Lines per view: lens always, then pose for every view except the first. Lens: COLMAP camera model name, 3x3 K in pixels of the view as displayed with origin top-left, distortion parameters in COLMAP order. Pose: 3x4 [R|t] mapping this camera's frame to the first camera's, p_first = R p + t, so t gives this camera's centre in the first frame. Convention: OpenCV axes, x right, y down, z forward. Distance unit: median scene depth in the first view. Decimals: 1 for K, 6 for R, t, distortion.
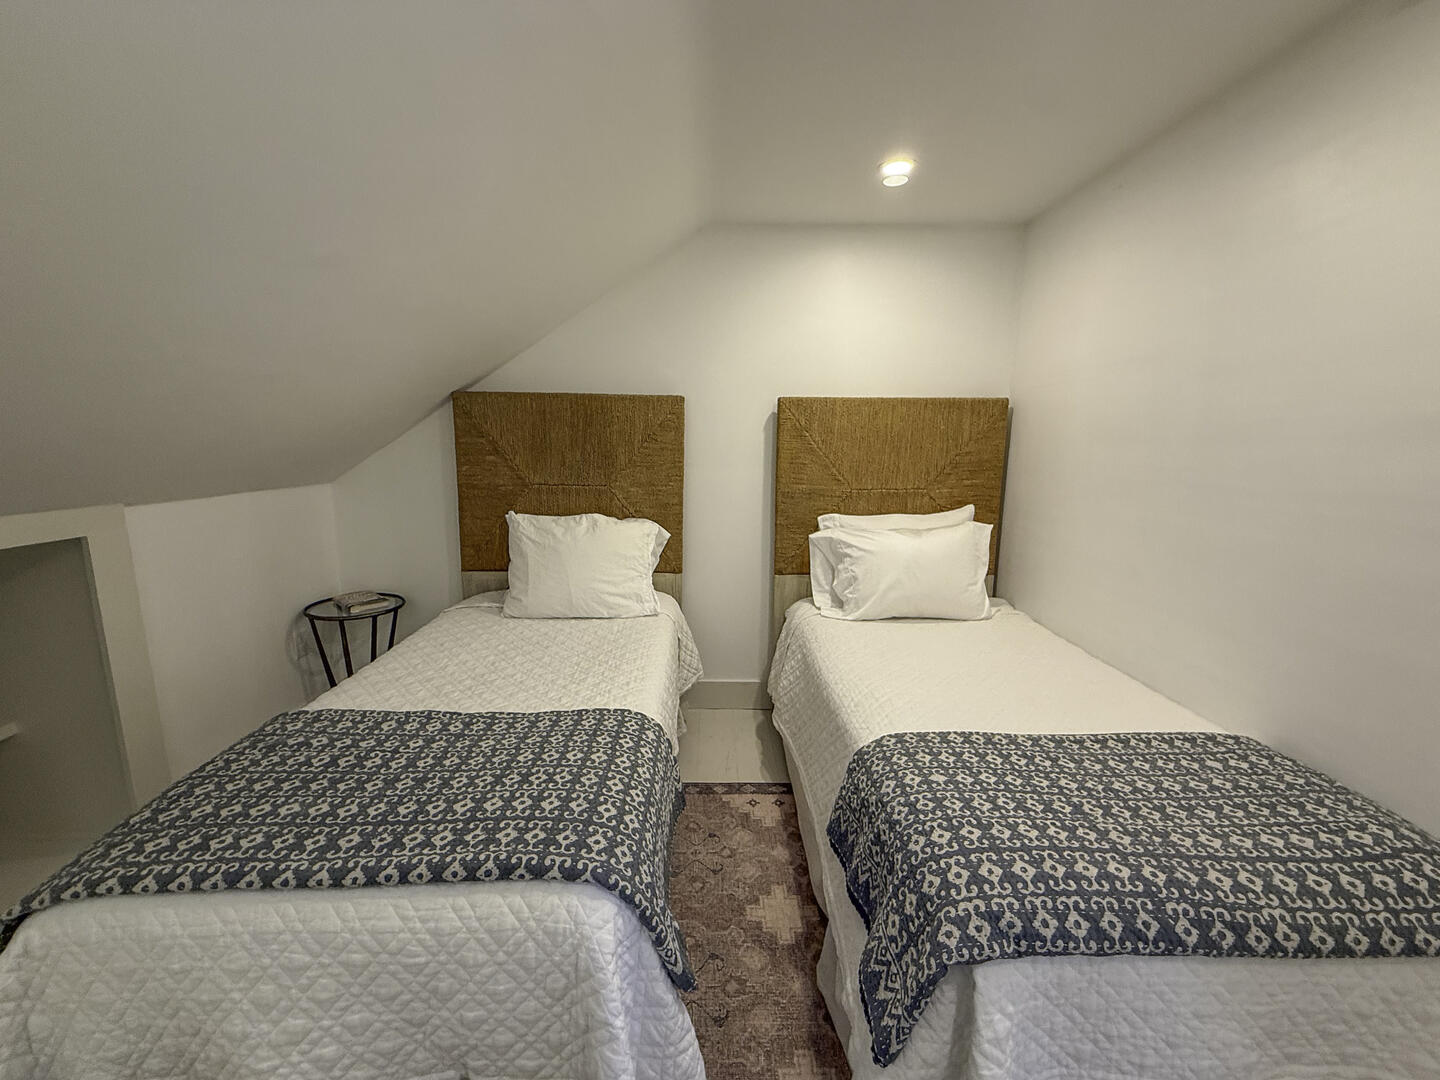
lens RADIAL K [[601.0, 0, 714.9], [0, 601.0, 539.7], [0, 0, 1]] dist [-0.000936, -0.000152]
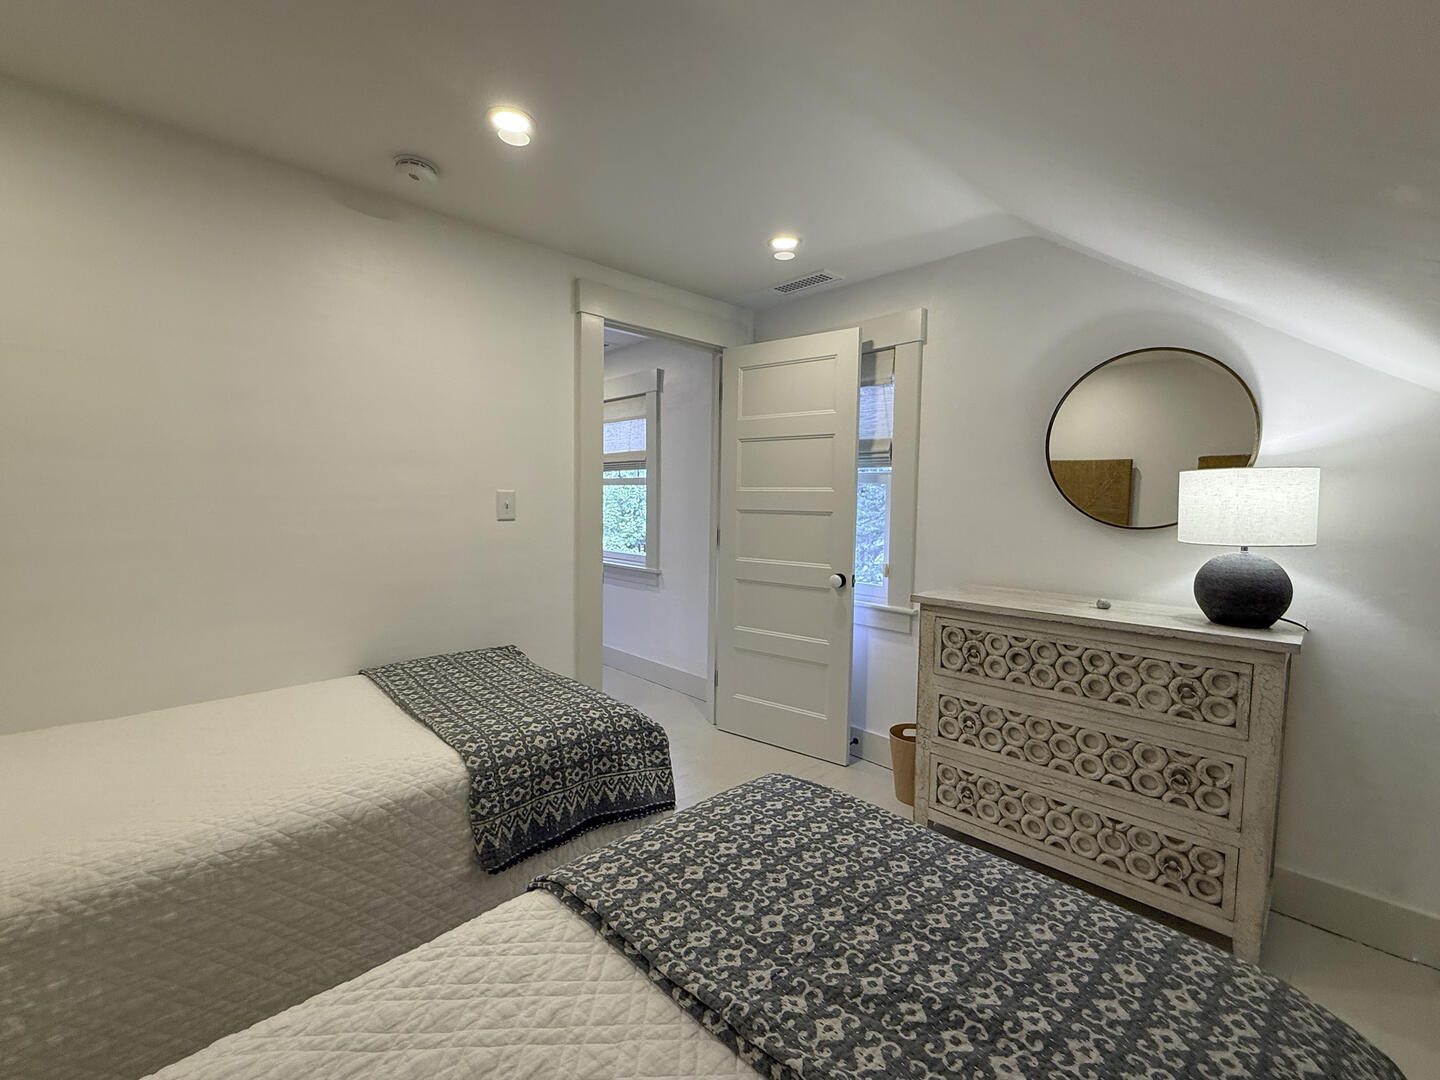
lens RADIAL K [[601.0, 0, 714.9], [0, 601.0, 539.7], [0, 0, 1]] dist [-0.000936, -0.000152]
pose [[-0.674042, -0.075568, 0.734817, -0.884196], [0.105949, 0.974579, 0.197411, -0.208506], [-0.731055, 0.210916, -0.648901, 1.569073]]
